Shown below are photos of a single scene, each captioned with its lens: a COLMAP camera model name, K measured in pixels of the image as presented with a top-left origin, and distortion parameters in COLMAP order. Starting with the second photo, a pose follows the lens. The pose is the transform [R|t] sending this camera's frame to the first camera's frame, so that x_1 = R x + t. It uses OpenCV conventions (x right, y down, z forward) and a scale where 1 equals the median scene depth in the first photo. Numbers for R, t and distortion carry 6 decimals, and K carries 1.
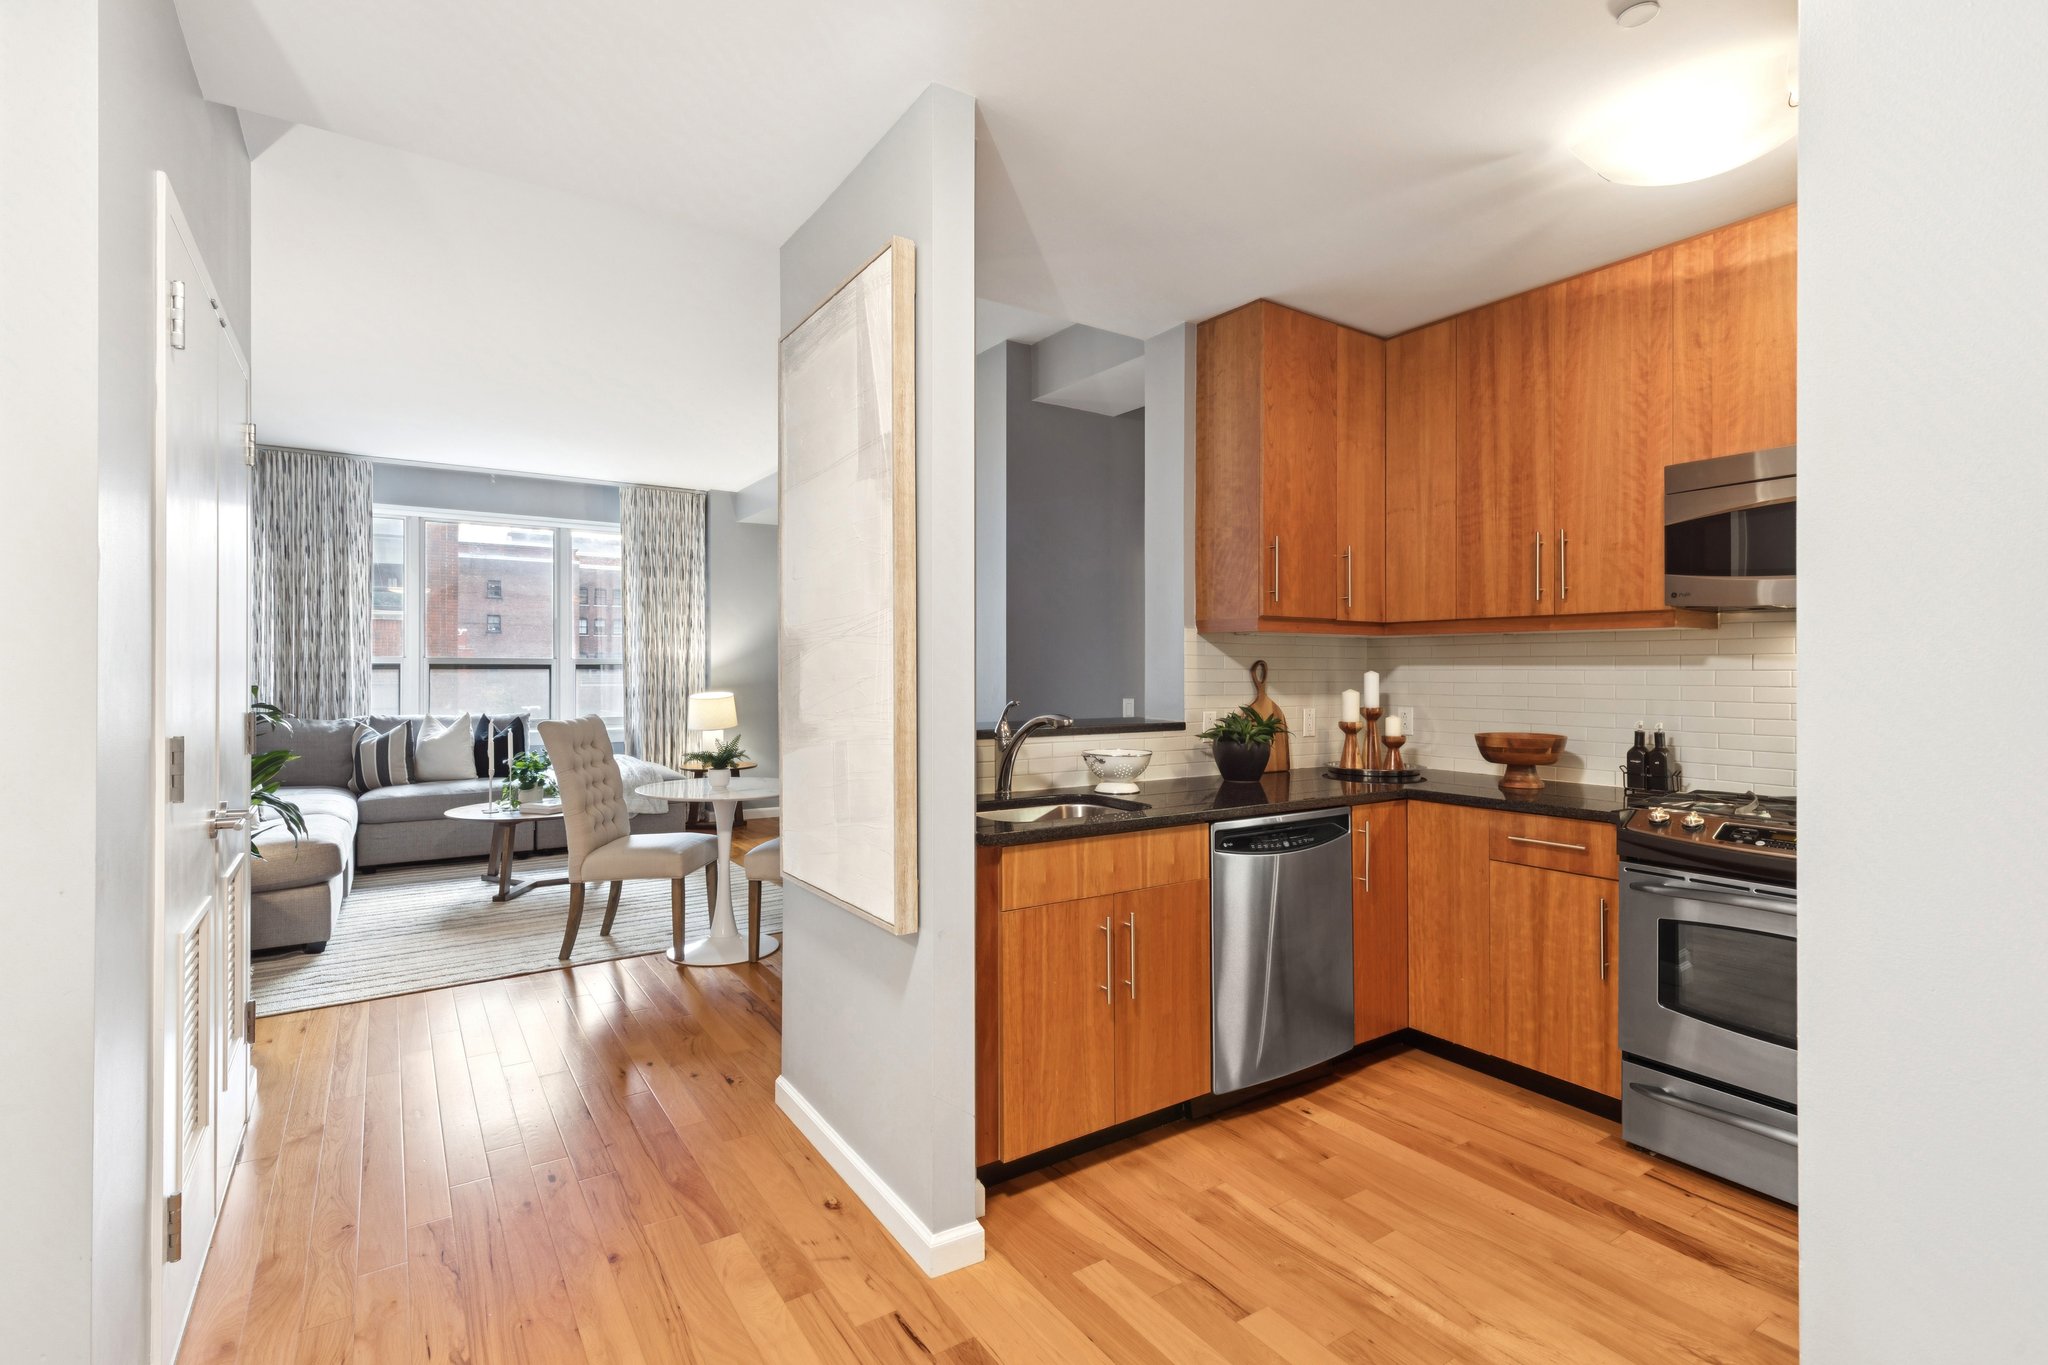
lens RADIAL K [[963.3, 0, 1021.6], [0, 963.3, 666.0], [0, 0, 1]] dist [0.005234, -0.000278]
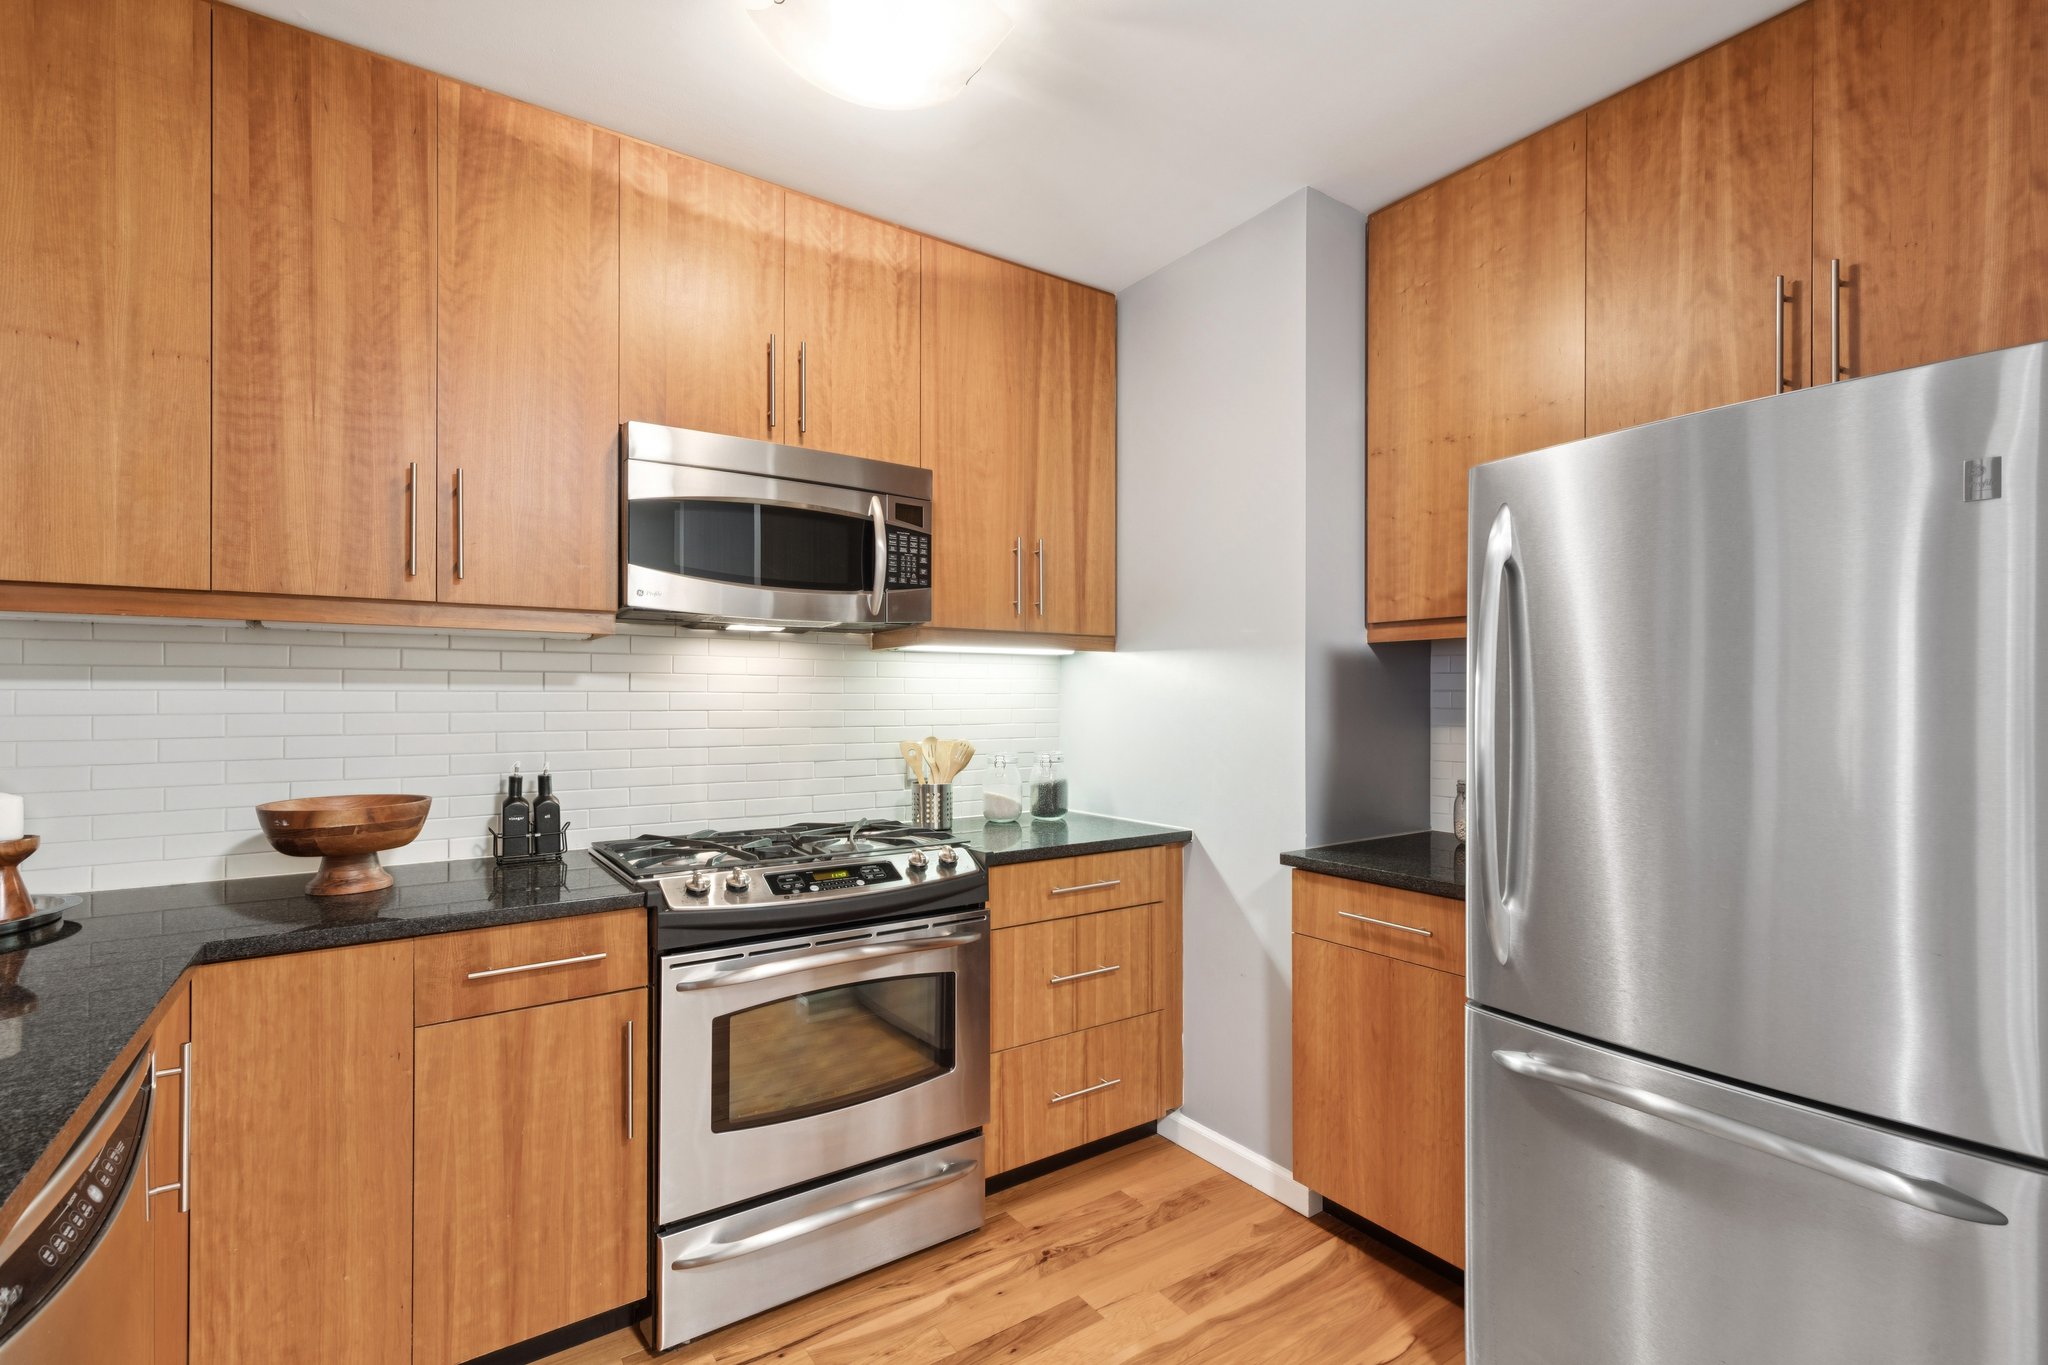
lens RADIAL K [[921.7, 0, 1029.8], [0, 921.7, 693.3], [0, 0, 1]] dist [0.009173, -0.001505]
pose [[-0.019718, 0.004849, 0.999794, -0.052783], [-0.003338, 0.999982, -0.004916, 0.007501], [-0.999800, -0.003434, -0.019702, 0.593252]]
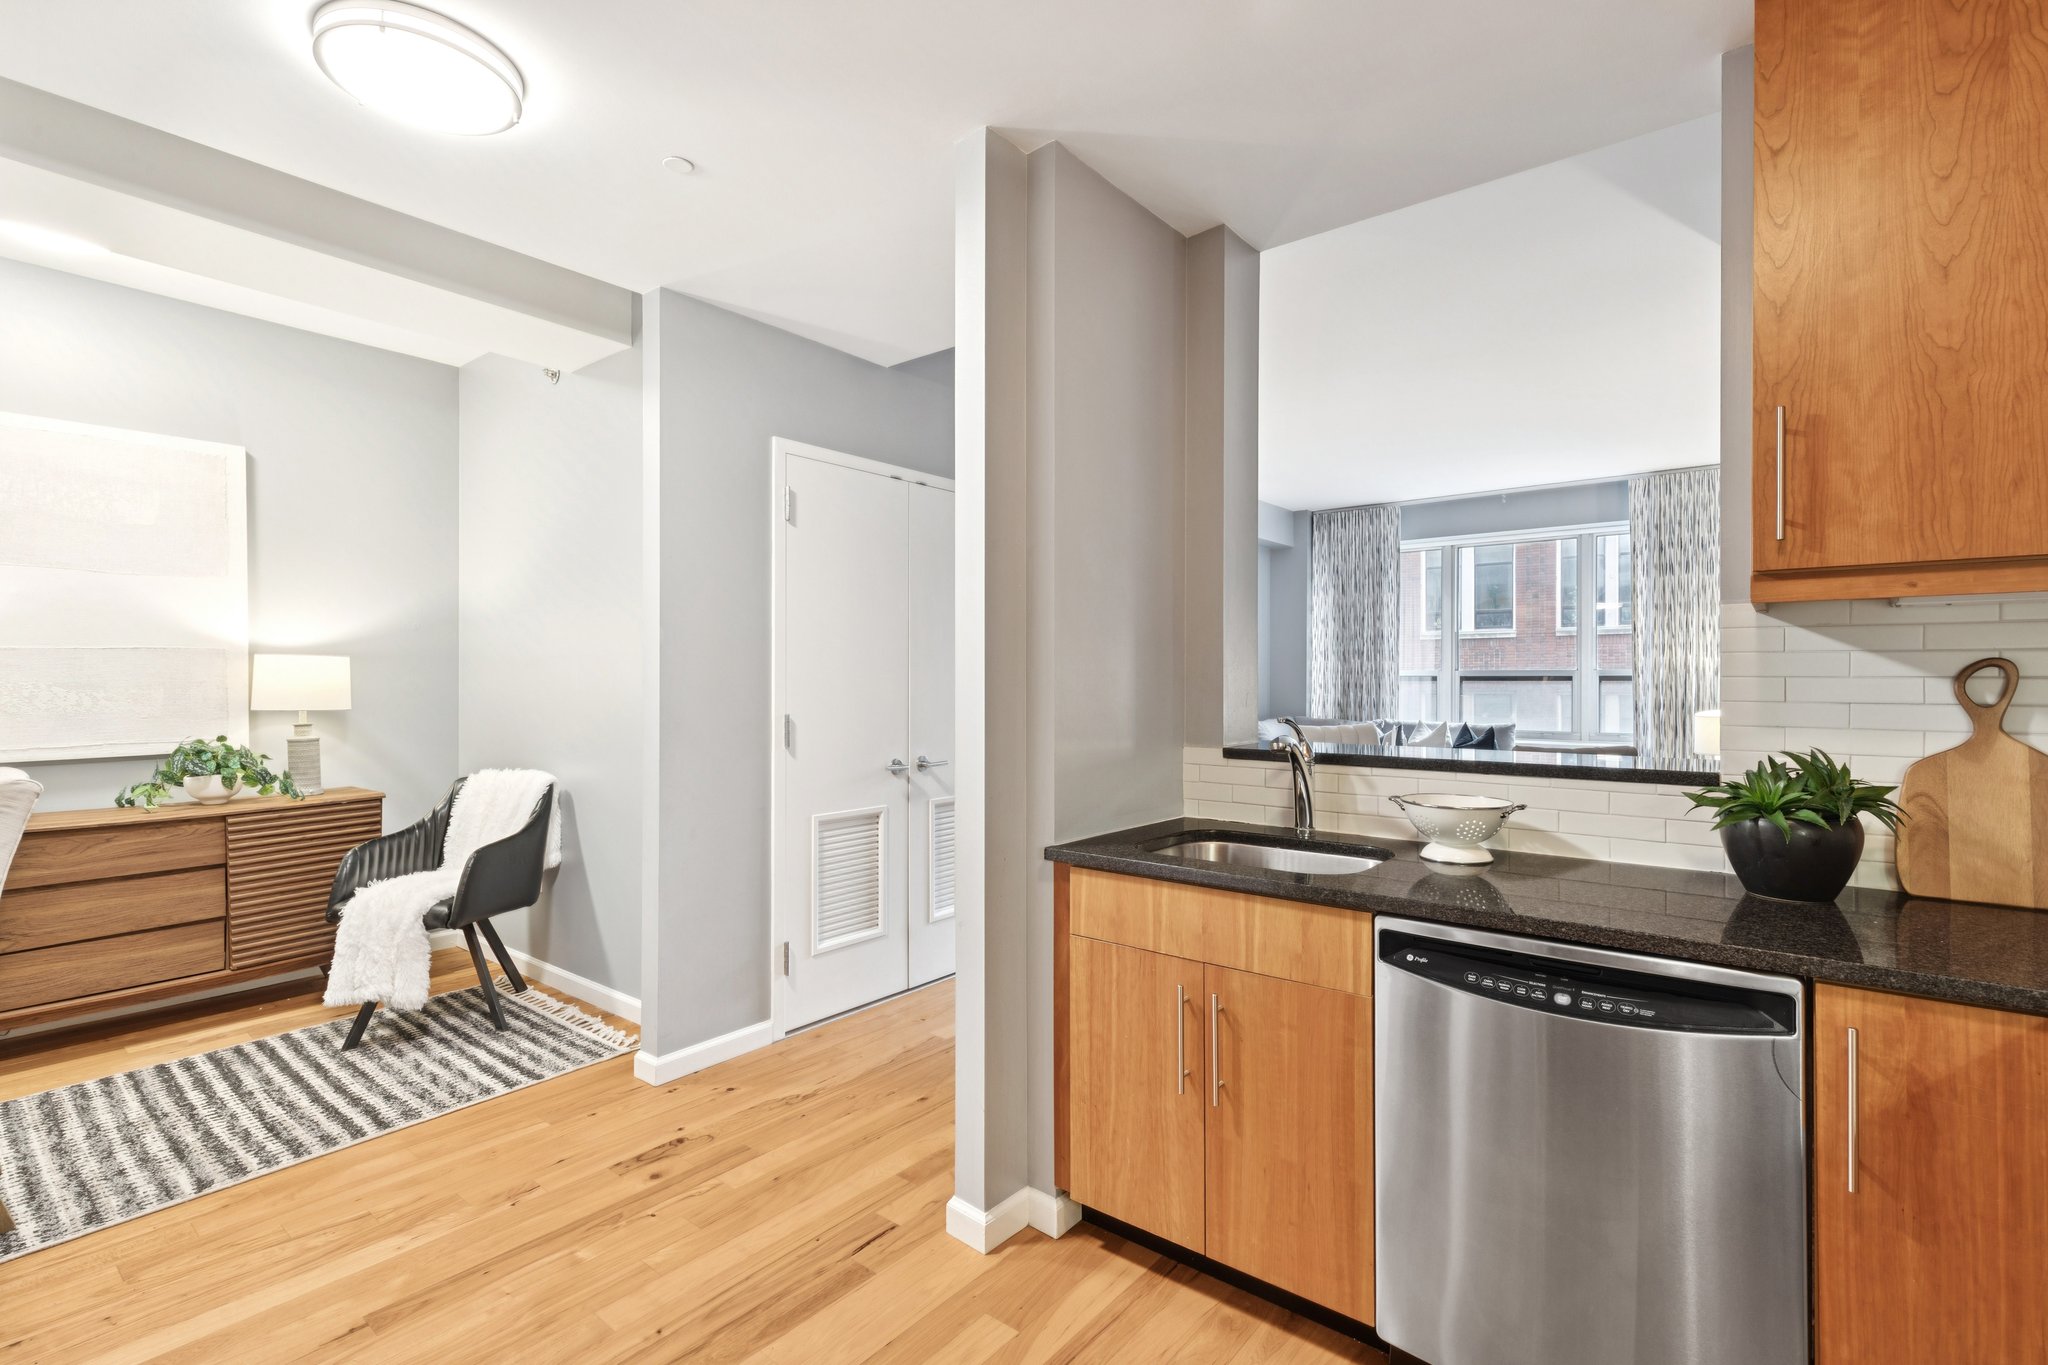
lens RADIAL K [[929.7, 0, 1044.7], [0, 929.7, 679.1], [0, 0, 1]] dist [0.003278, -0.000062]
pose [[0.305147, -0.003231, -0.952300, 0.598081], [0.003915, 0.999990, -0.002138, 0.004066], [0.952297, -0.003076, 0.305157, 0.491898]]
